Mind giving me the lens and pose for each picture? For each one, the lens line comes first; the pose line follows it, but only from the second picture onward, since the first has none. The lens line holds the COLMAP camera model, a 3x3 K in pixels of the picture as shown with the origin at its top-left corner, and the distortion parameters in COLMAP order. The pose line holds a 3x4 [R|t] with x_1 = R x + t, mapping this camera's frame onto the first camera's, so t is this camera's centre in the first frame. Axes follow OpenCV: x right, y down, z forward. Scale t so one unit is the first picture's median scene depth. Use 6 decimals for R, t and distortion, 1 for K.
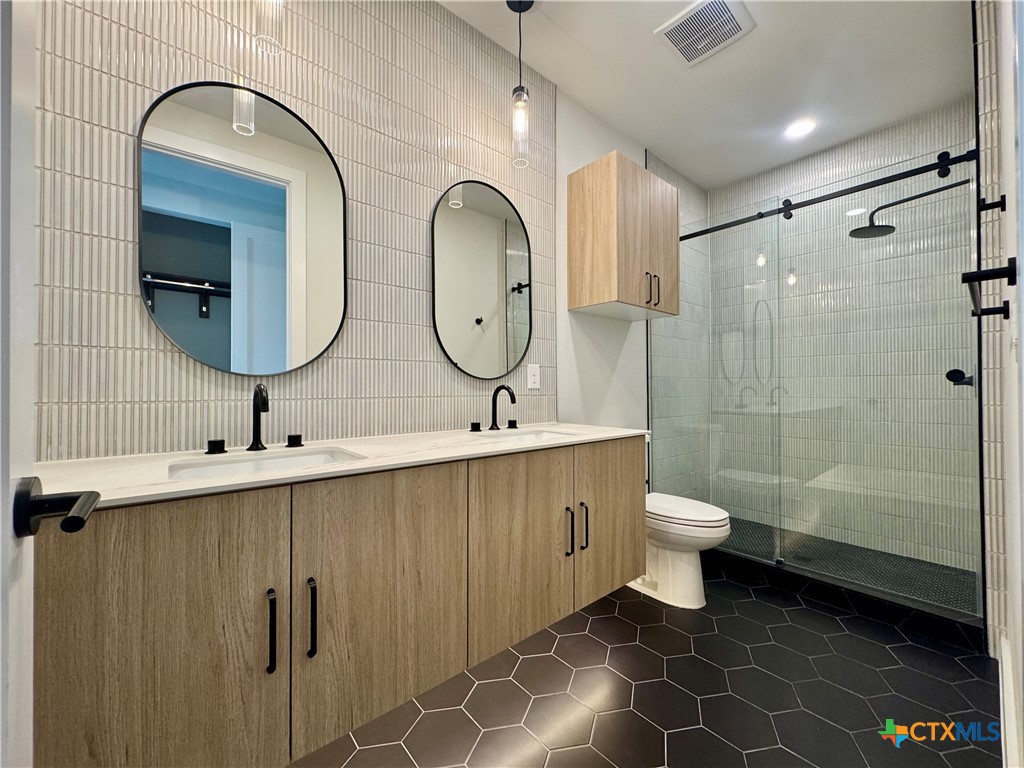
lens RADIAL K [[407.3, 0, 514.3], [0, 407.3, 384.8], [0, 0, 1]] dist [0.001017, 0.000391]
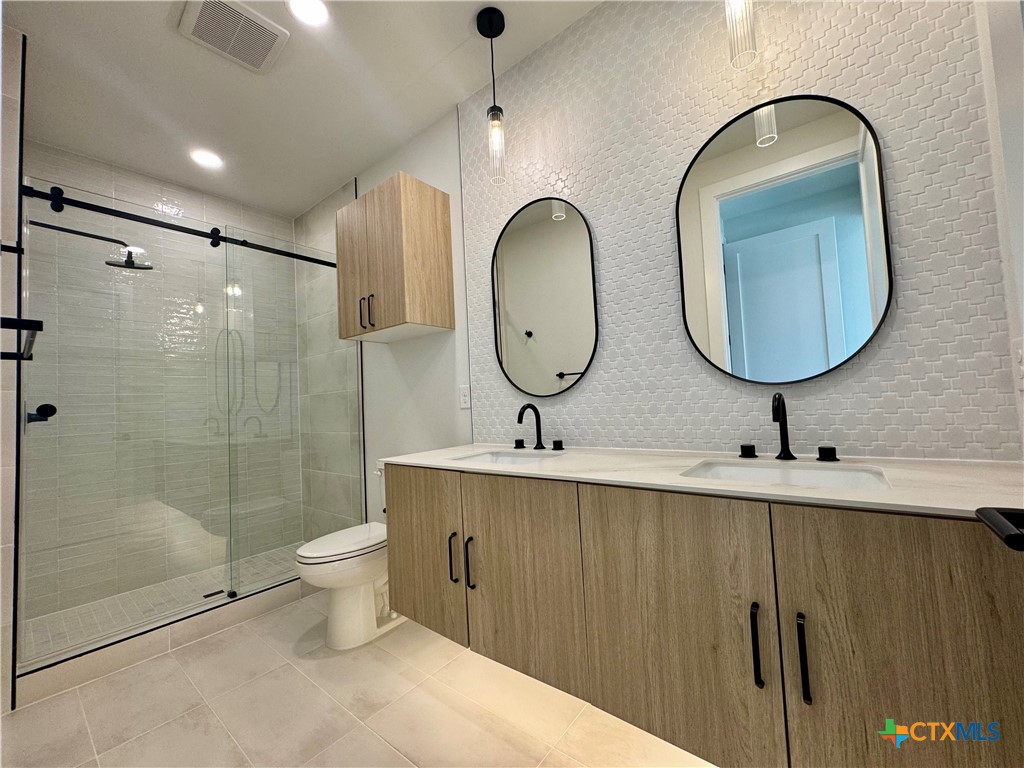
lens RADIAL K [[407.3, 0, 514.3], [0, 407.3, 384.8], [0, 0, 1]] dist [0.001017, 0.000391]
pose [[0.191975, -0.062141, -0.979430, 0.649945], [0.050233, 0.997307, -0.053429, 0.006659], [0.980113, -0.038942, 0.194580, 0.562778]]
